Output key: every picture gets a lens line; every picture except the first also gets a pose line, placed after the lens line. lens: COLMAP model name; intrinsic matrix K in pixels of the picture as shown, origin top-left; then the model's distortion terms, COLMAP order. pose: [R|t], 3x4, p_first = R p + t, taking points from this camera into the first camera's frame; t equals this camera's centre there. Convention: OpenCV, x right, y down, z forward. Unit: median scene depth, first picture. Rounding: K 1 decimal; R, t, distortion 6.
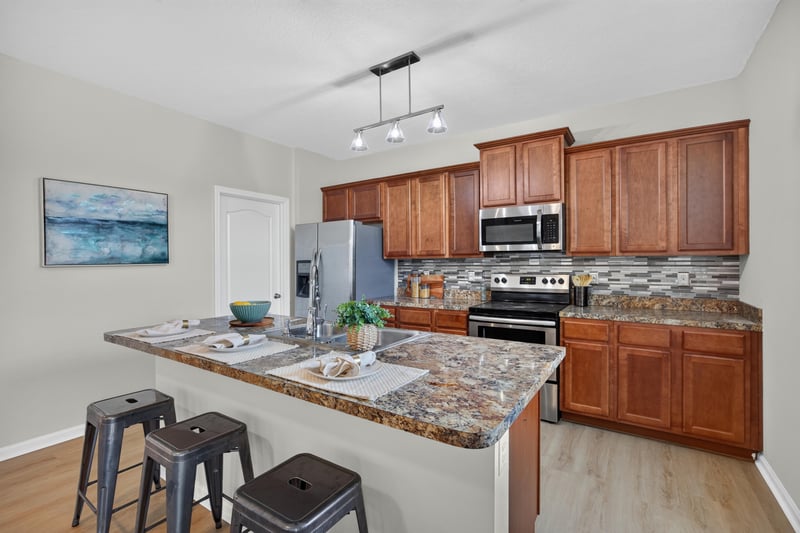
lens RADIAL K [[377.2, 0, 397.5], [0, 377.2, 266.9], [0, 0, 1]] dist [-0.009107, 0.000376]
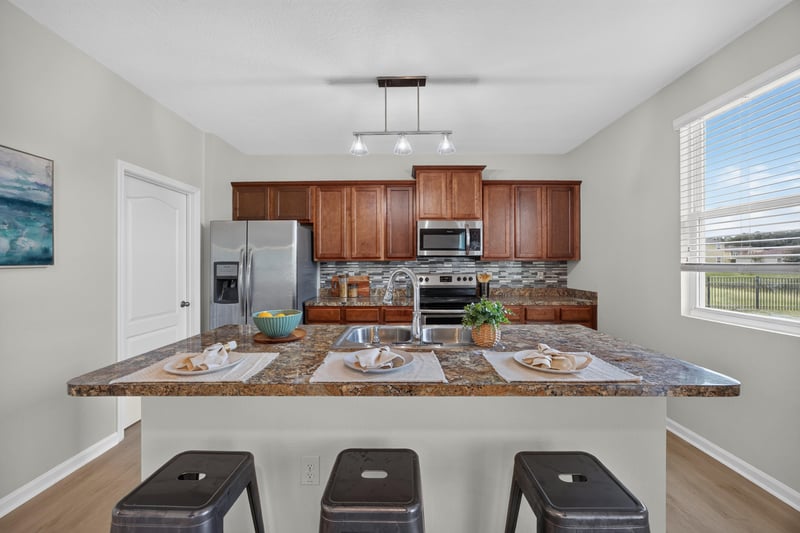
lens RADIAL K [[321.7, 0, 402.2], [0, 321.7, 263.5], [0, 0, 1]] dist [-0.010693, 0.000212]
pose [[0.829440, 0.004840, 0.558574, -0.400356], [0.003660, 0.999894, -0.014100, -0.001345], [-0.558583, 0.013740, 0.829335, 0.183855]]
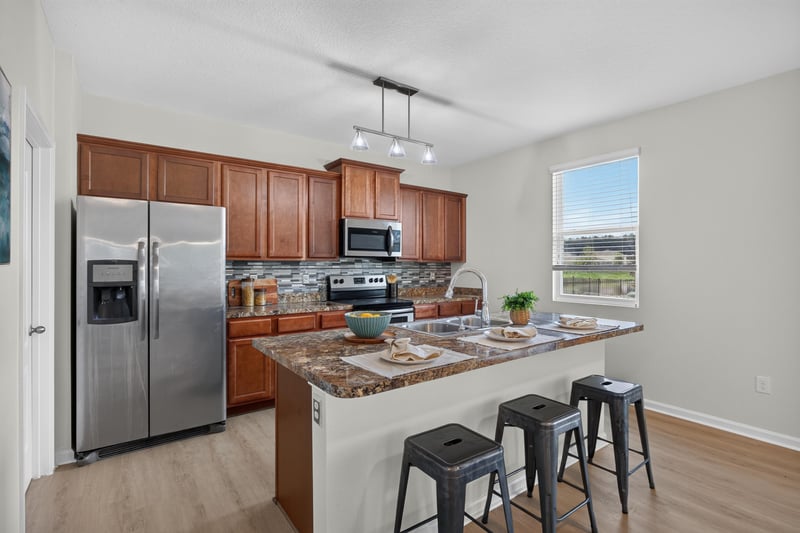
lens RADIAL K [[395.7, 0, 409.7], [0, 395.7, 270.0], [0, 0, 1]] dist [-0.012984, -0.000014]
pose [[0.315619, -0.005420, 0.948871, -0.846711], [0.006293, 0.999974, 0.003618, -0.001868], [-0.948865, 0.004829, 0.315644, 0.458546]]
